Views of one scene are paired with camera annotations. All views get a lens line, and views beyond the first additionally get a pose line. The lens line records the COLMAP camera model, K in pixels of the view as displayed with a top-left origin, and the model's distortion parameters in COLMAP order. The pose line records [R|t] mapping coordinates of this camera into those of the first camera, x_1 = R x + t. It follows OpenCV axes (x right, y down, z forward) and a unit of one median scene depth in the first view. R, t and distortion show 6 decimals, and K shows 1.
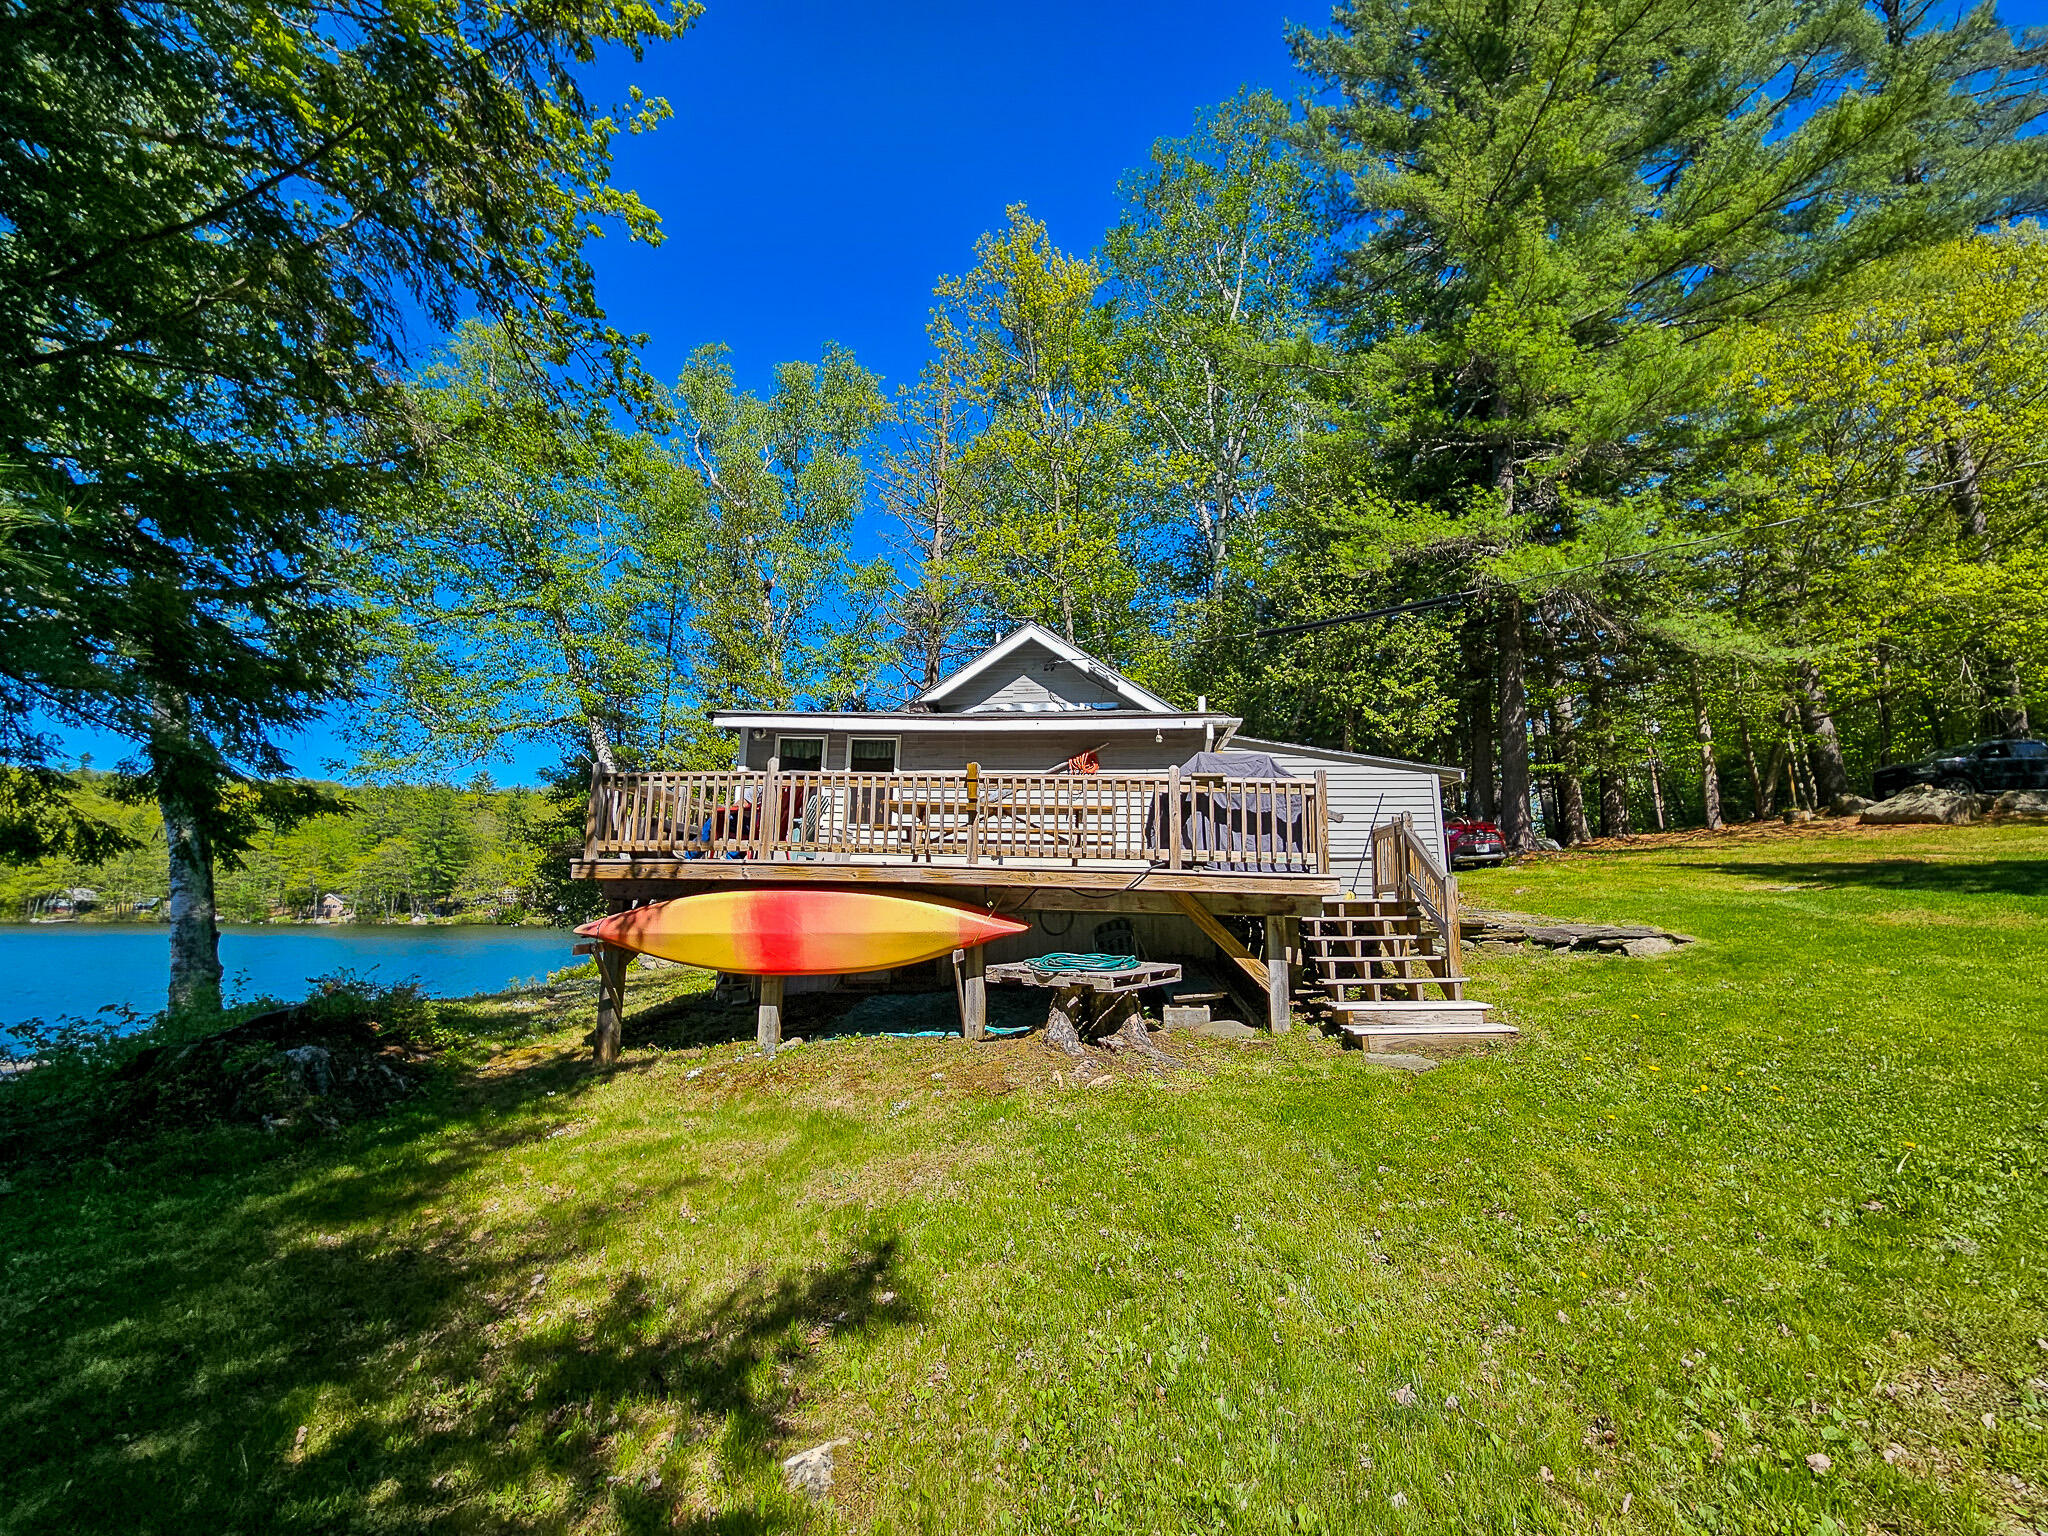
lens RADIAL K [[837.9, 0, 1025.6], [0, 837.9, 757.1], [0, 0, 1]] dist [-0.000856, -0.000539]
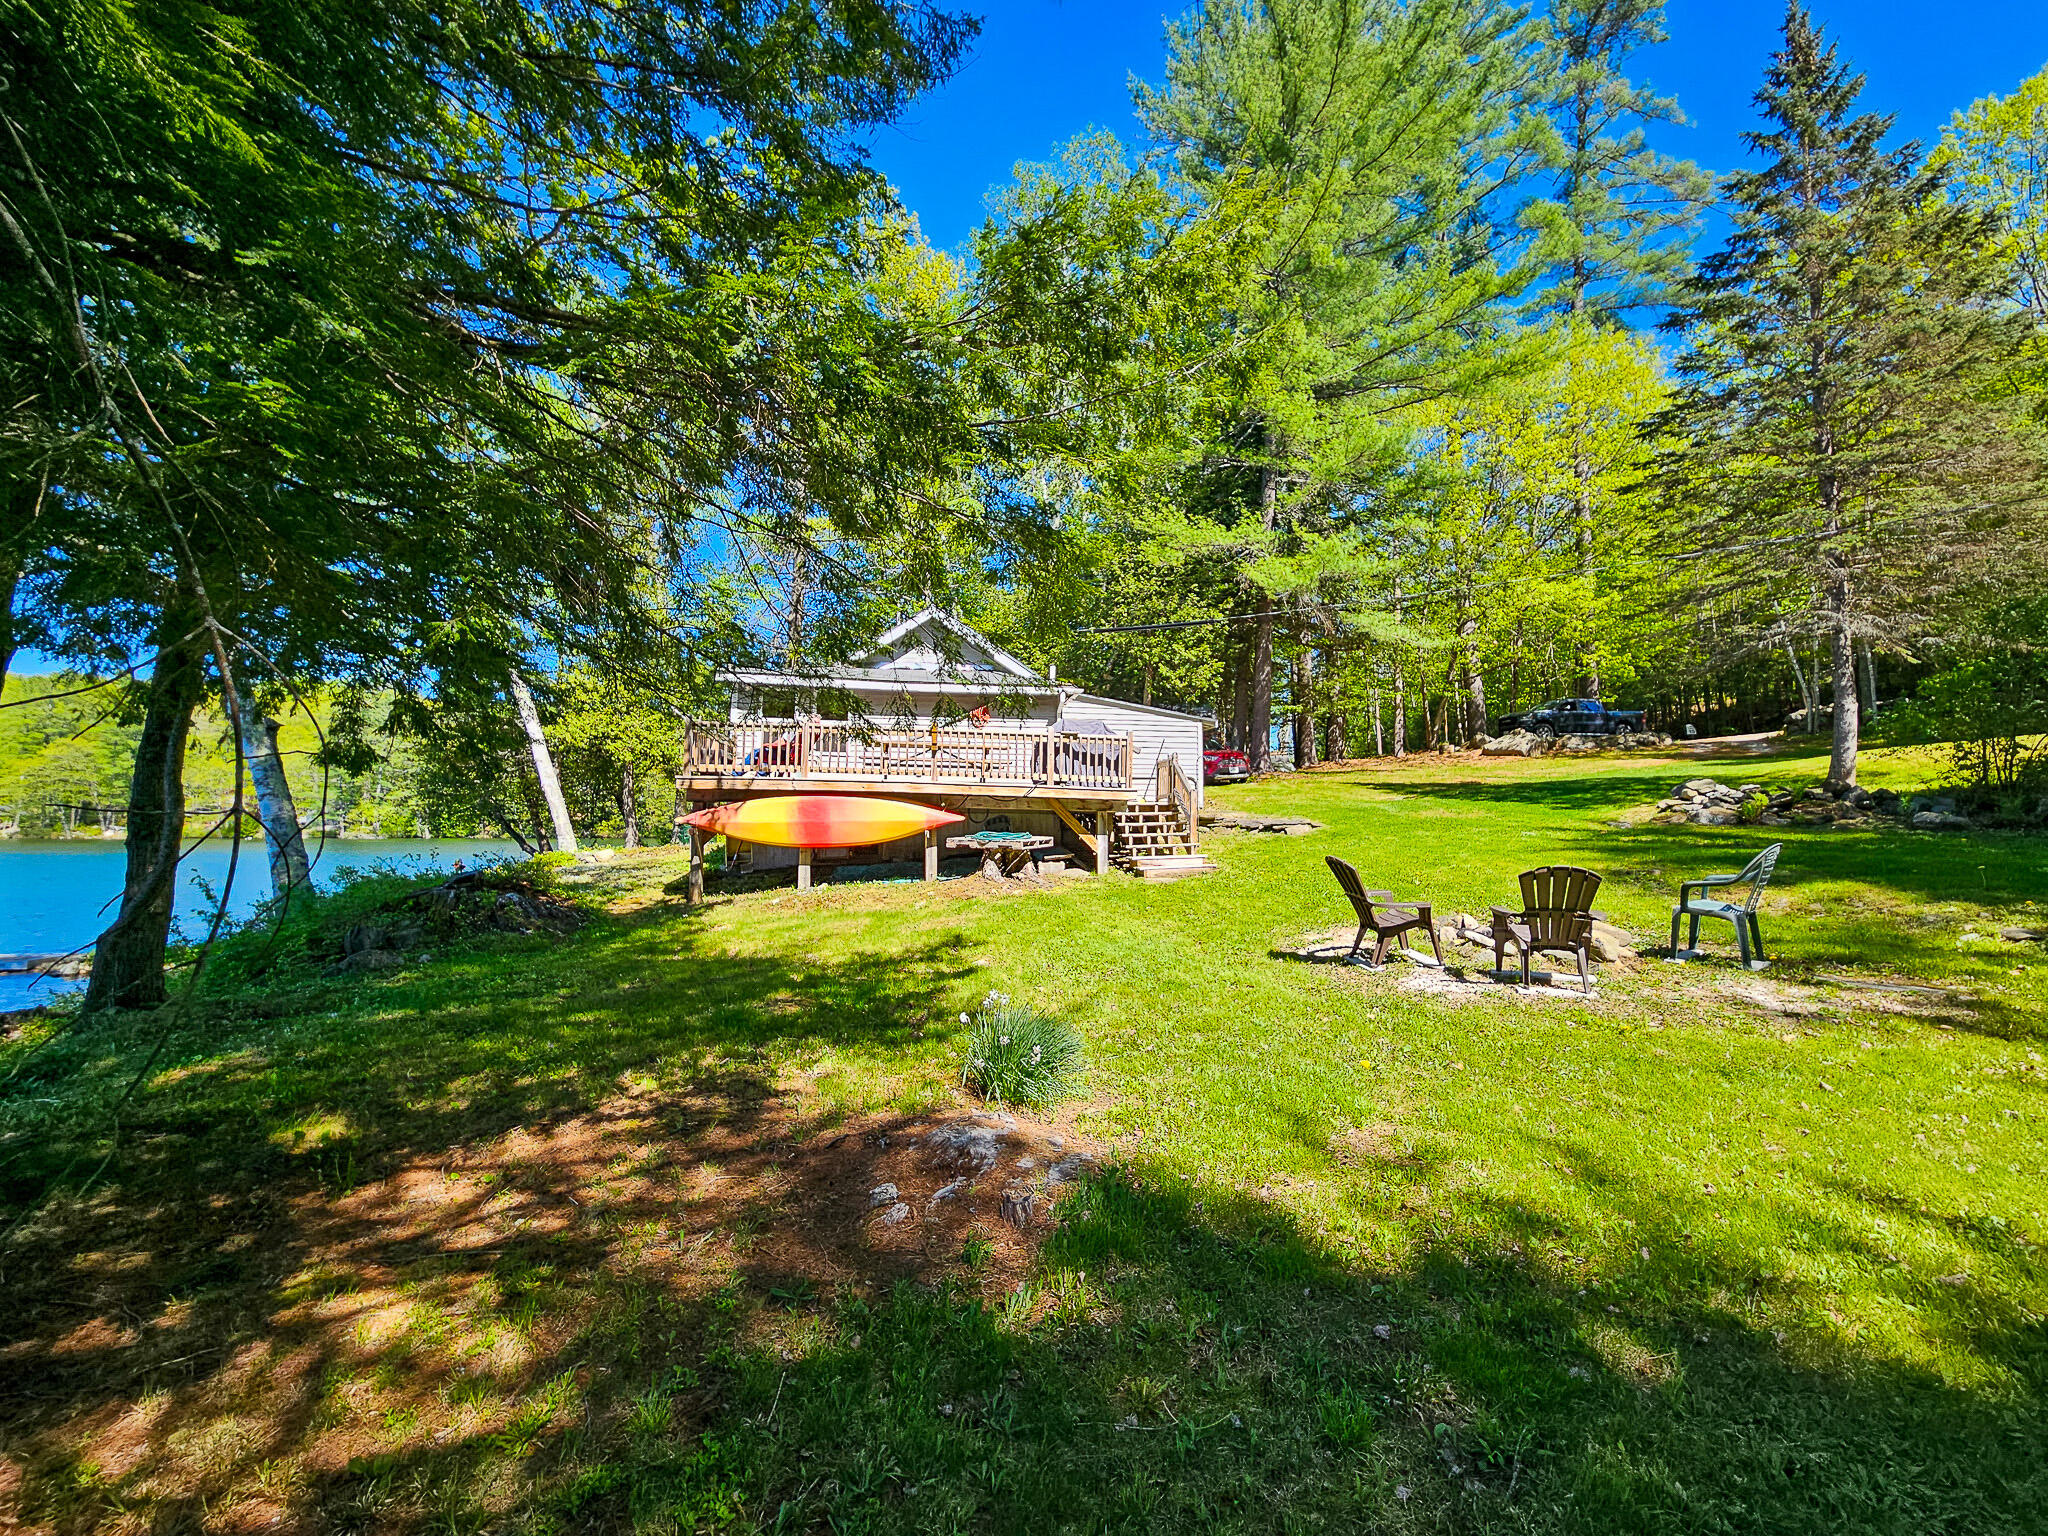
lens RADIAL K [[837.9, 0, 1026.2], [0, 837.9, 757.4], [0, 0, 1]] dist [-0.000856, -0.000539]
pose [[0.974426, 0.014250, 0.224255, -0.185240], [-0.037595, 0.994259, 0.100177, -0.069360], [-0.221540, -0.106046, 0.969368, -0.483851]]
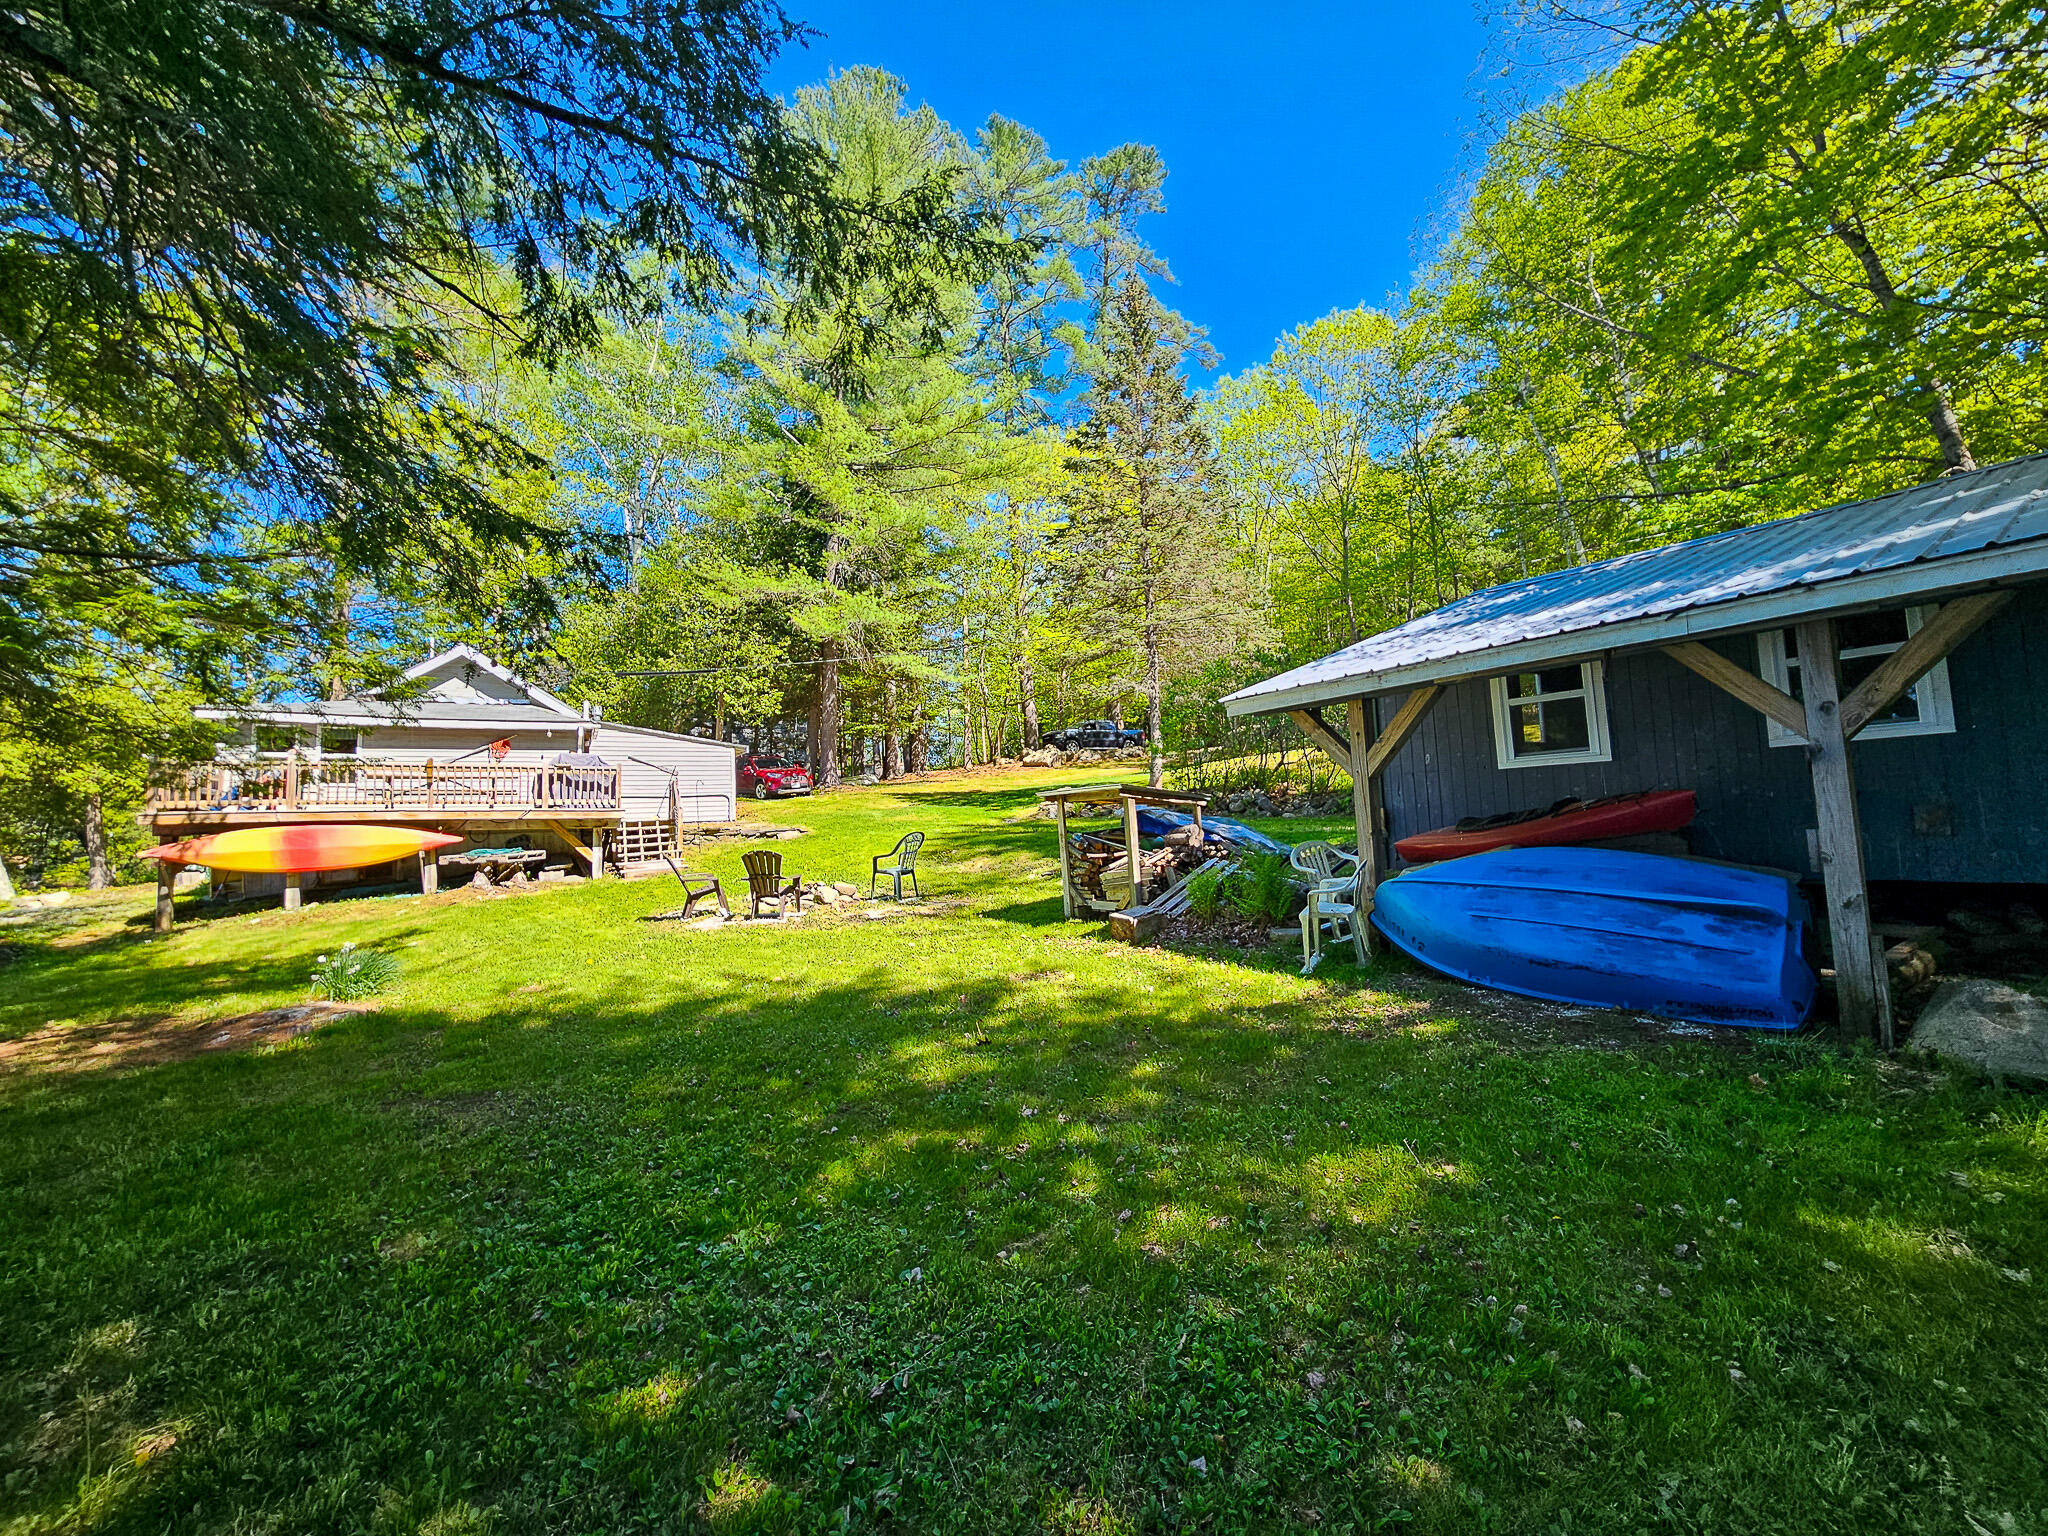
lens RADIAL K [[837.9, 0, 1028.4], [0, 837.9, 756.6], [0, 0, 1]] dist [-0.000856, -0.000539]
pose [[0.818197, 0.004140, 0.574924, -0.030741], [-0.055348, 0.995897, 0.071597, -0.154292], [-0.572268, -0.090401, 0.815069, -1.011992]]
